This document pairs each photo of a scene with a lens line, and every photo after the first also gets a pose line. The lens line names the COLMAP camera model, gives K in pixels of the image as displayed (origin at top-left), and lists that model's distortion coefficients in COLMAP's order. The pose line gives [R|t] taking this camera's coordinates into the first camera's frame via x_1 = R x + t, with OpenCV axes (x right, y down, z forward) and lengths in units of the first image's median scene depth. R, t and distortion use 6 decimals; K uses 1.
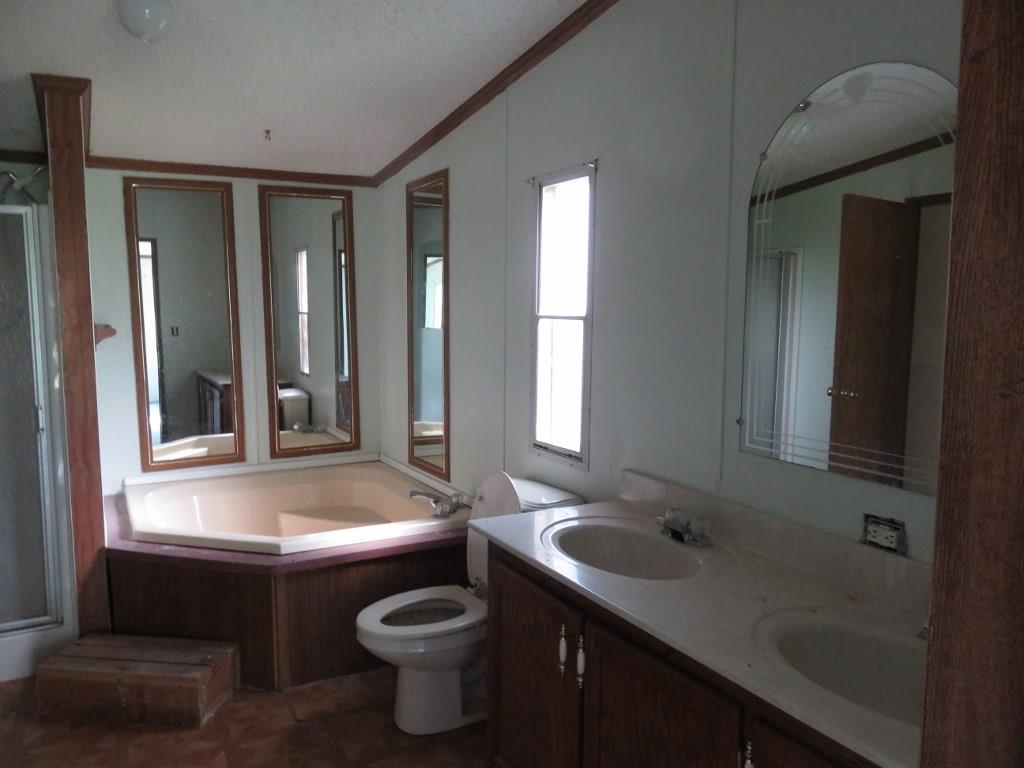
lens RADIAL K [[753.2, 0, 510.2], [0, 753.2, 386.4], [0, 0, 1]] dist [-0.014178, 0.008698]
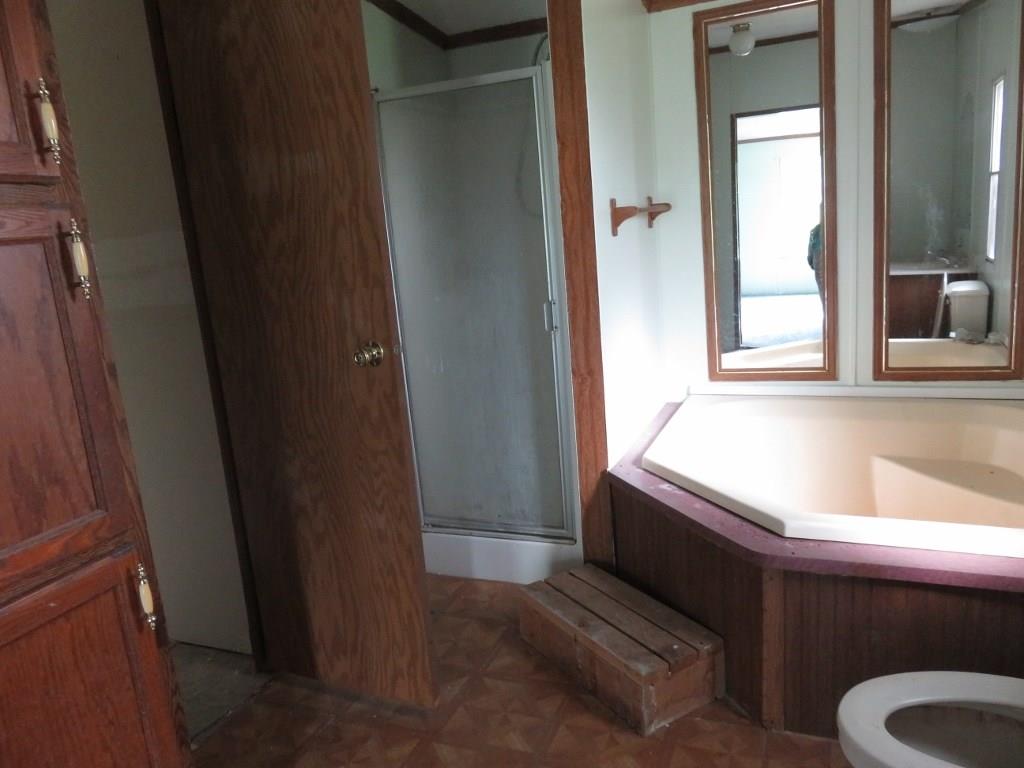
lens RADIAL K [[753.2, 0, 516.1], [0, 753.2, 387.8], [0, 0, 1]] dist [-0.014178, 0.008698]
pose [[0.613531, 0.117057, -0.780947, 0.050308], [-0.000228, 0.988978, 0.148060, -0.004028], [0.789671, -0.090661, 0.606795, 0.412941]]
